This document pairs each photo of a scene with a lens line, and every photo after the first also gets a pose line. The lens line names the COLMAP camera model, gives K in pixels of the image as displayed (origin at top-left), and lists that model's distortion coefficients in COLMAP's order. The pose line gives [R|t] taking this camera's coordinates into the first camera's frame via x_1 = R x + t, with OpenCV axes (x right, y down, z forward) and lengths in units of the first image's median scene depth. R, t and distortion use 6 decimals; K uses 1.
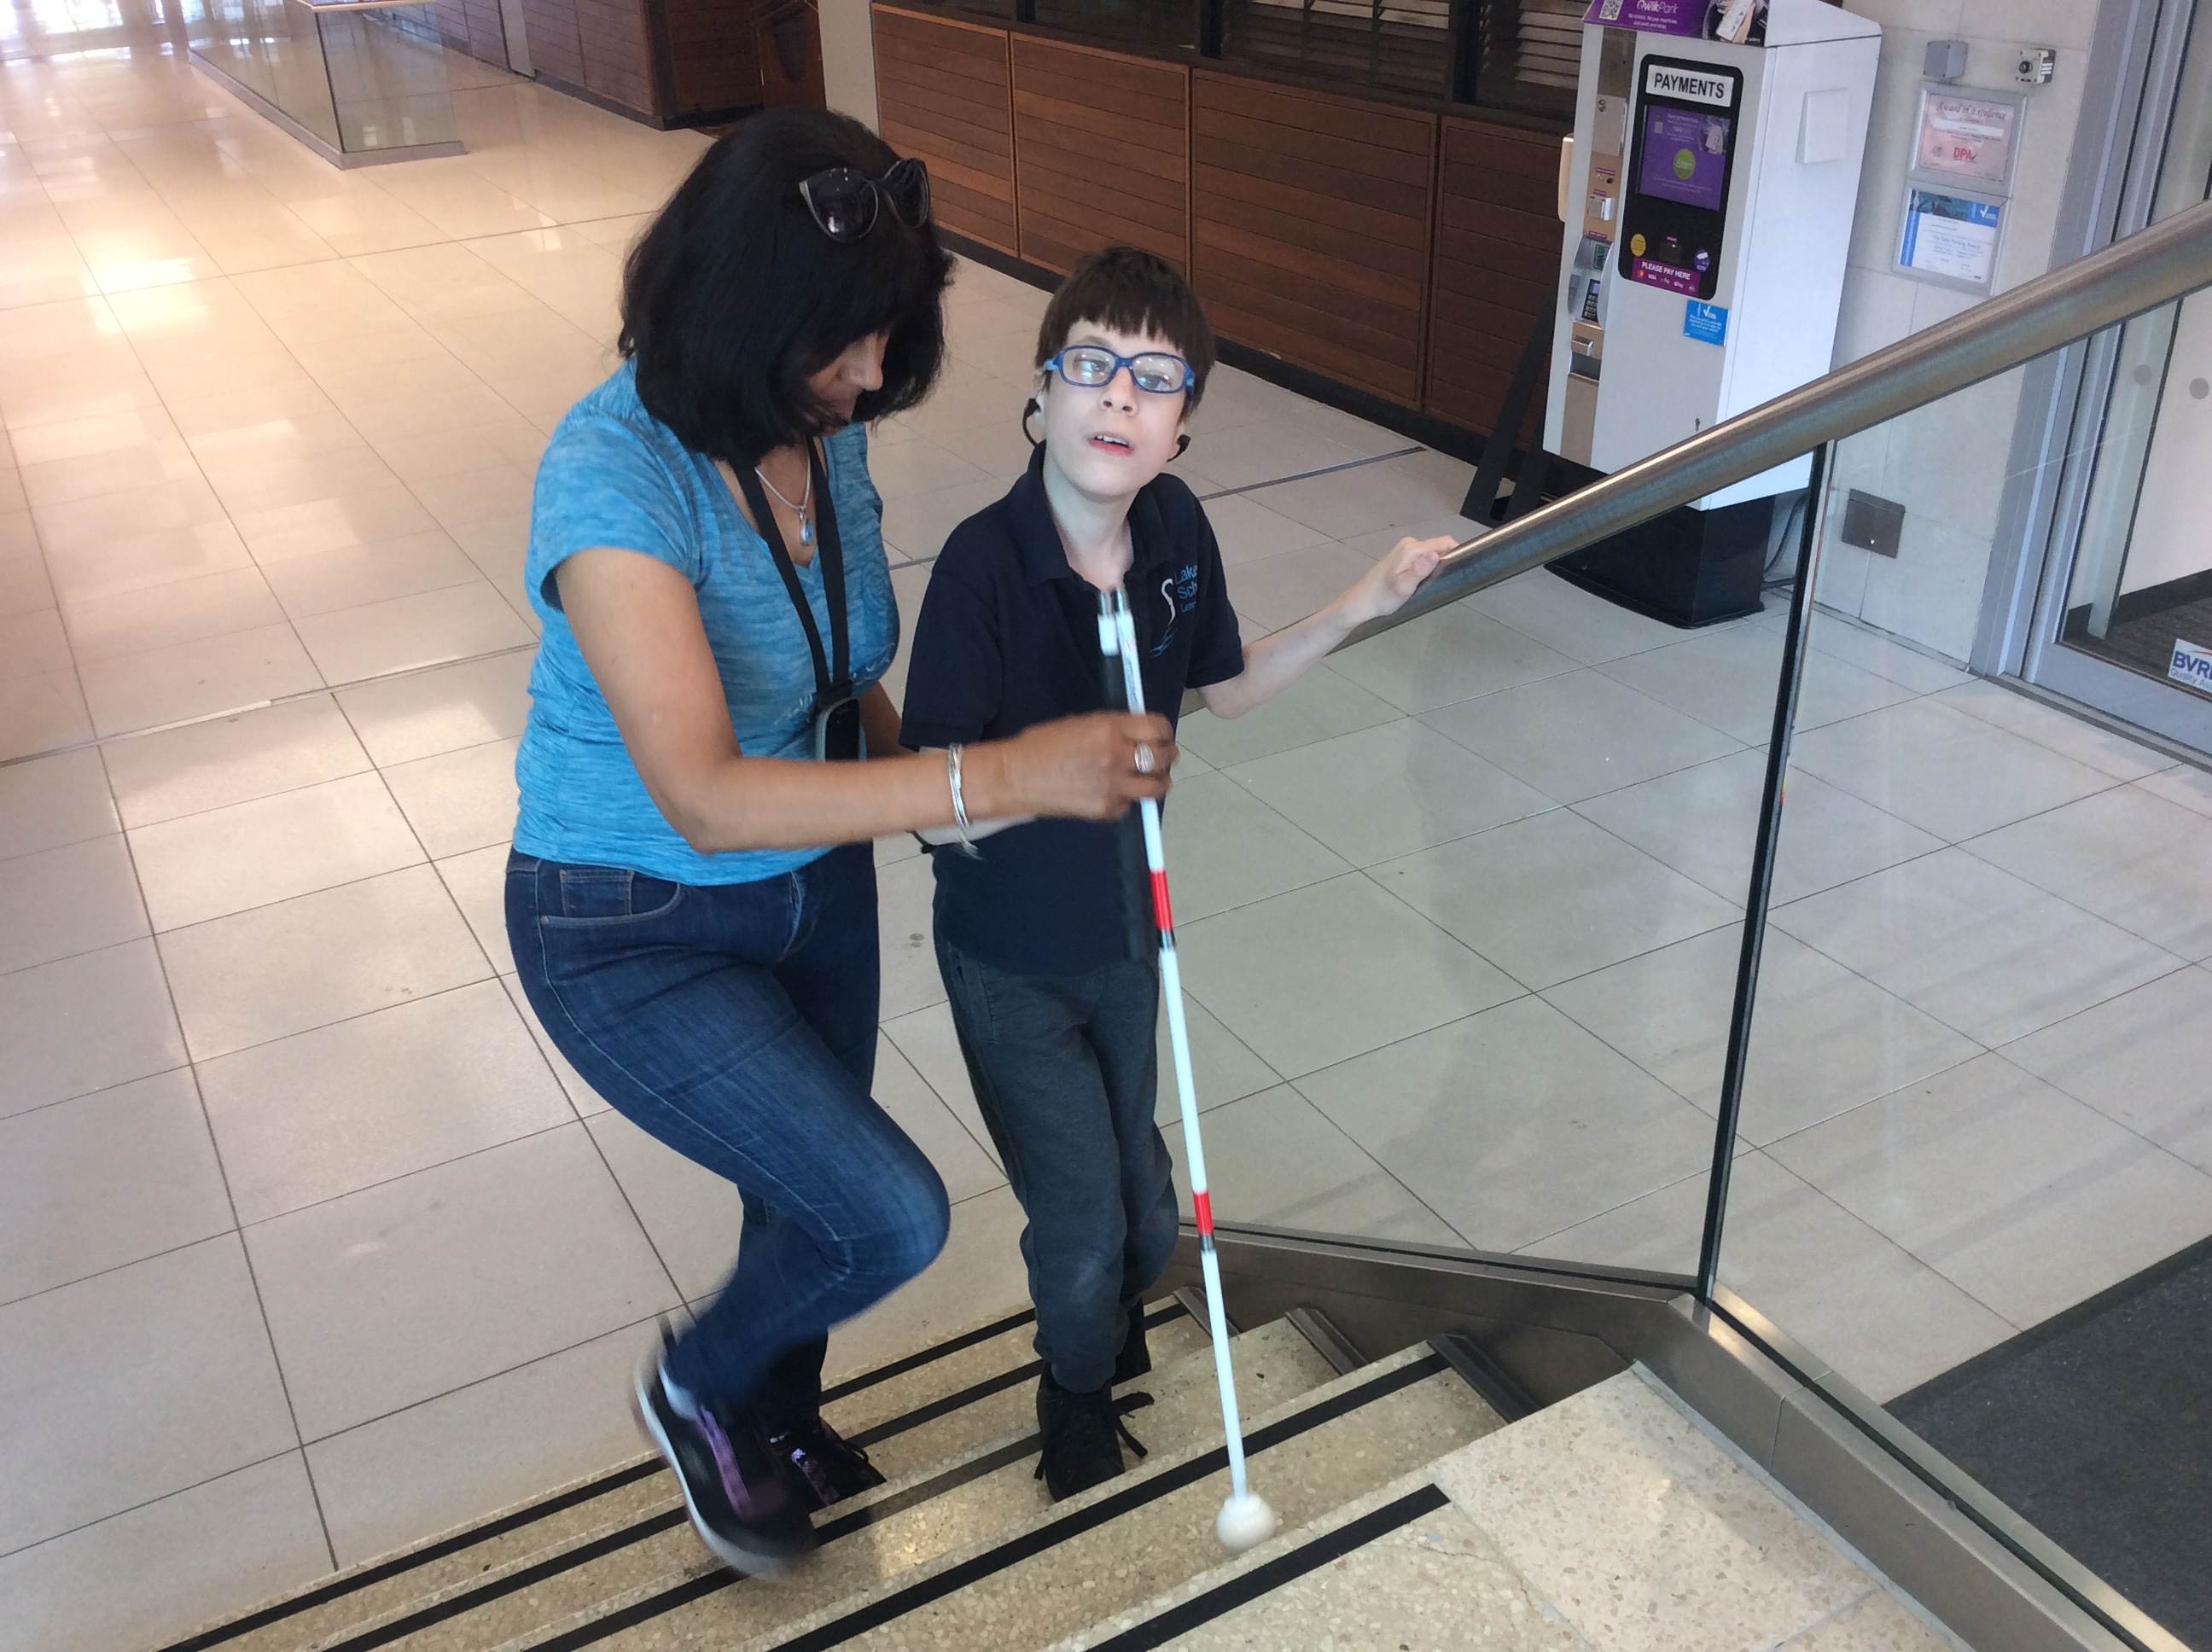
lens RADIAL K [[2039.3, 0, 1106.0], [0, 2039.3, 826.0], [0, 0, 1]] dist [0.174136, -0.368715]
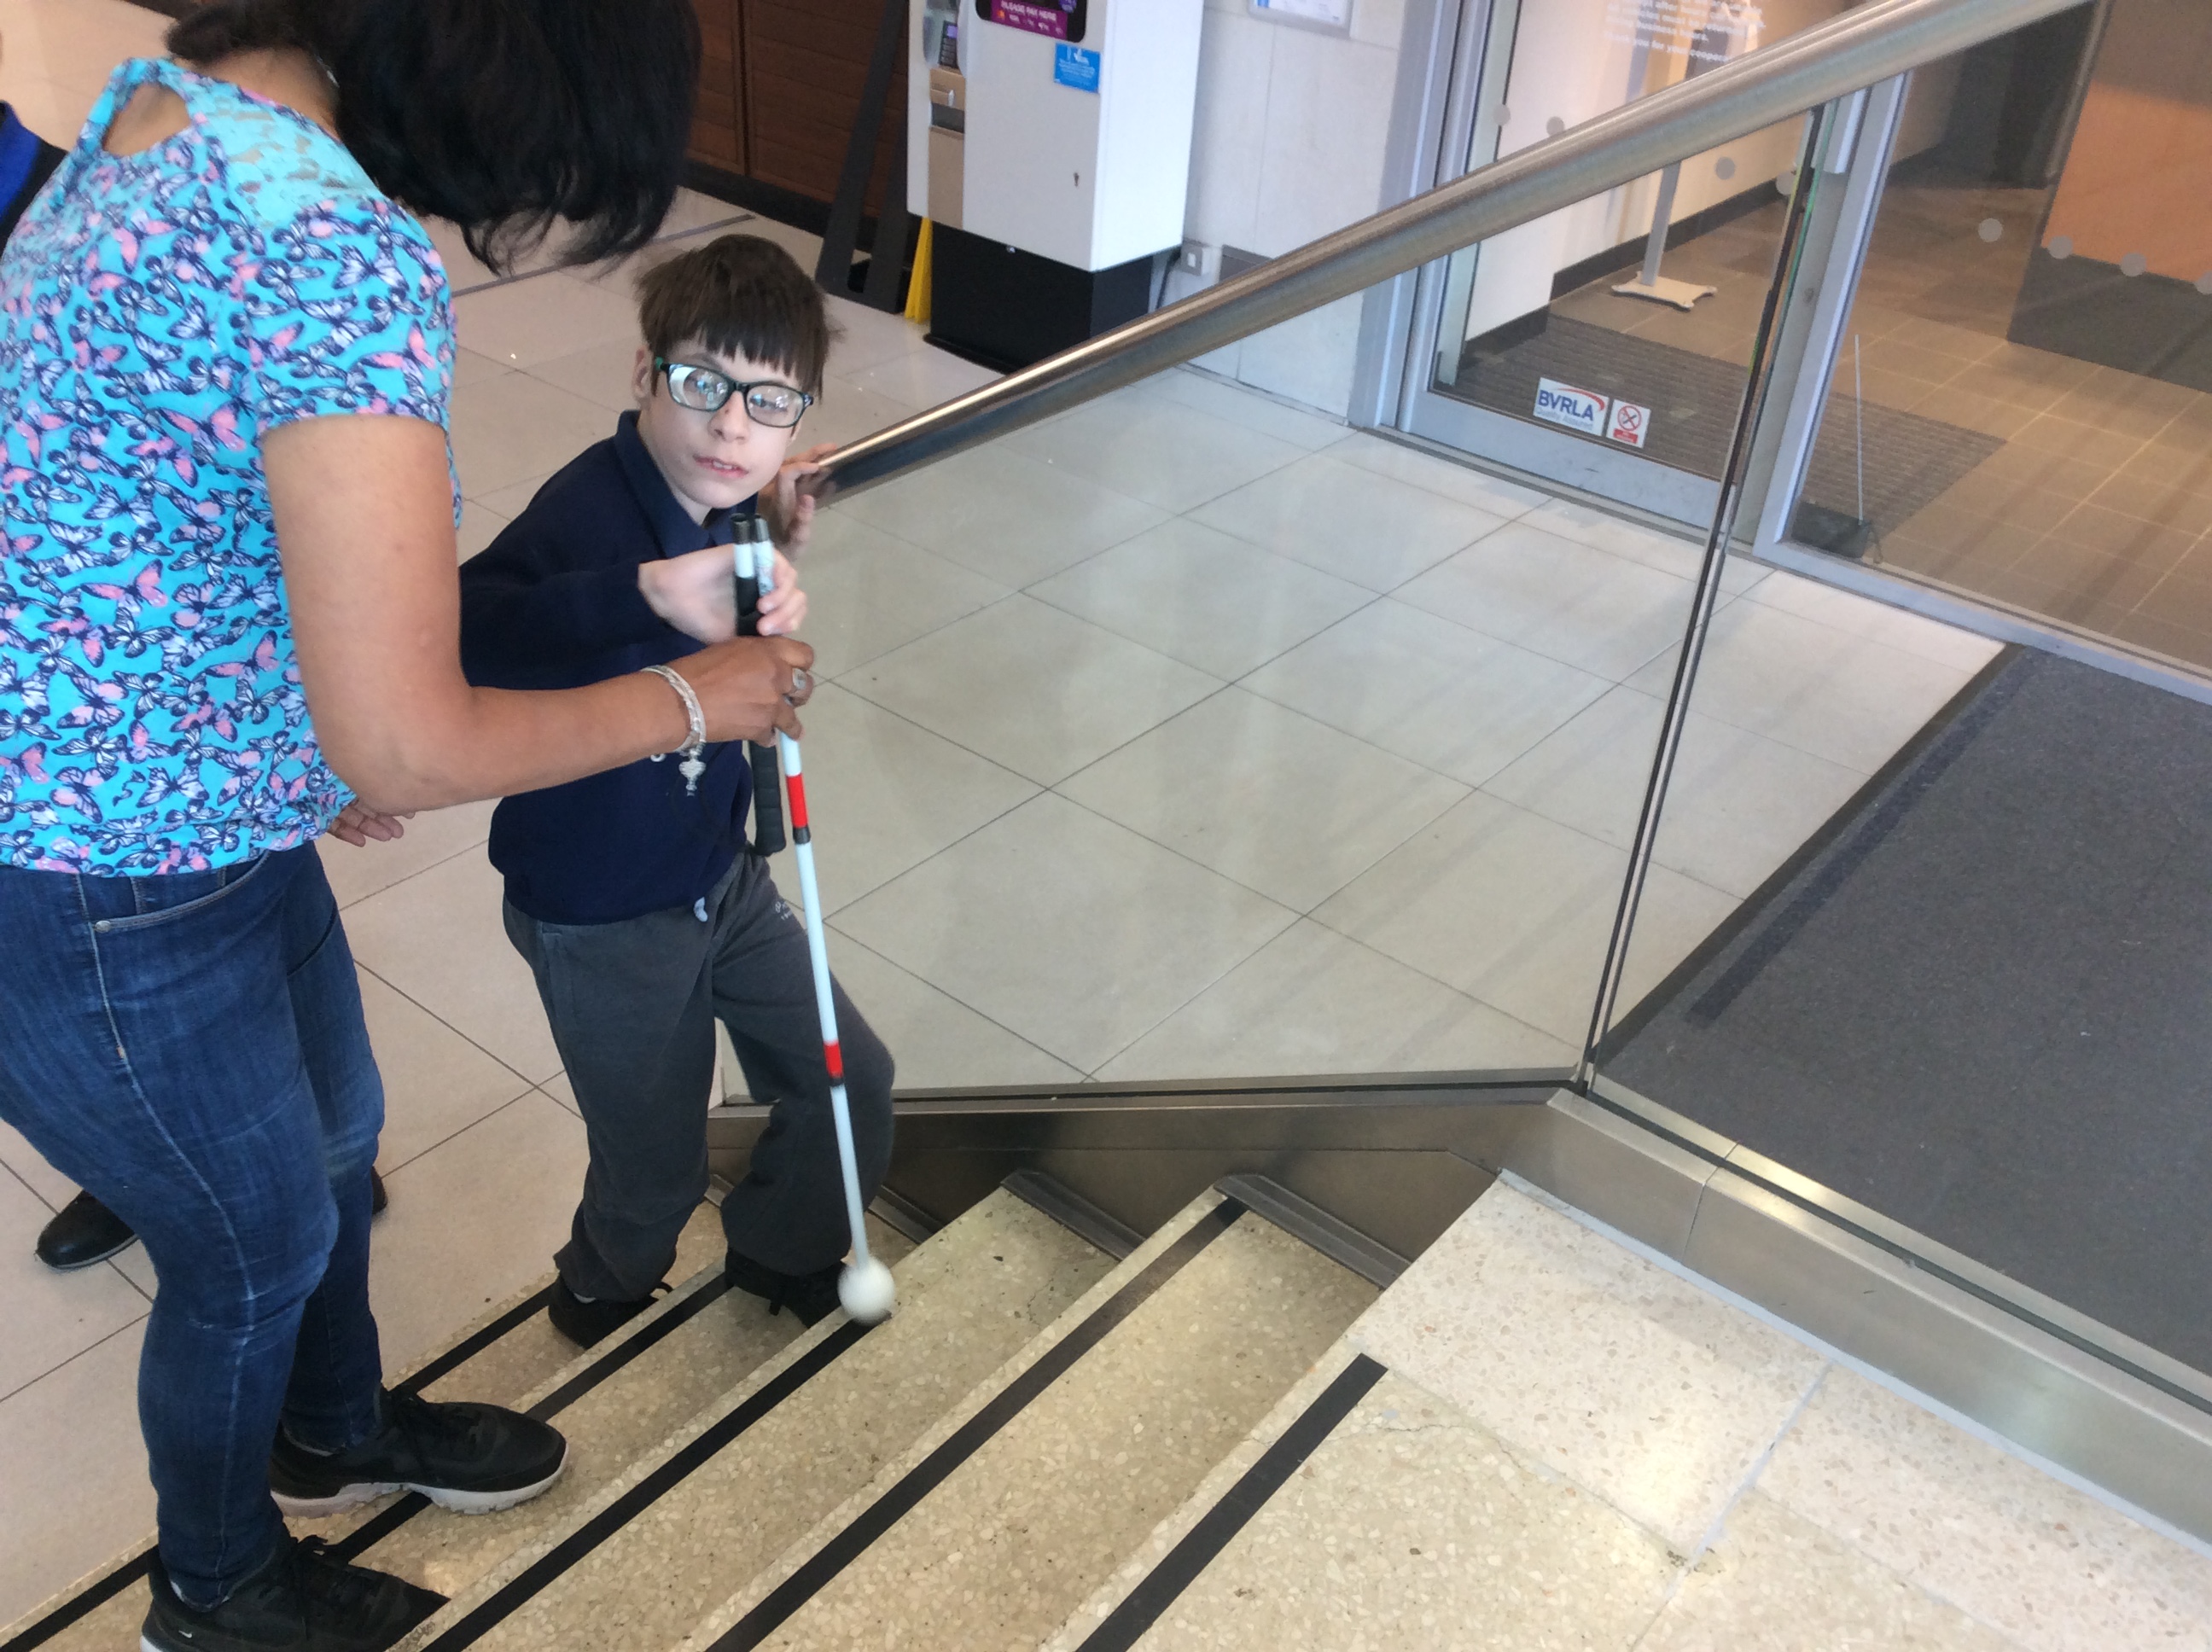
lens RADIAL K [[2039.3, 0, 1106.0], [0, 2039.3, 826.0], [0, 0, 1]] dist [0.174136, -0.368715]
pose [[0.926347, -0.131856, 0.352840, -0.171045], [0.097808, 0.988800, 0.112728, -0.010196], [-0.363752, -0.069915, 0.928868, 0.186513]]
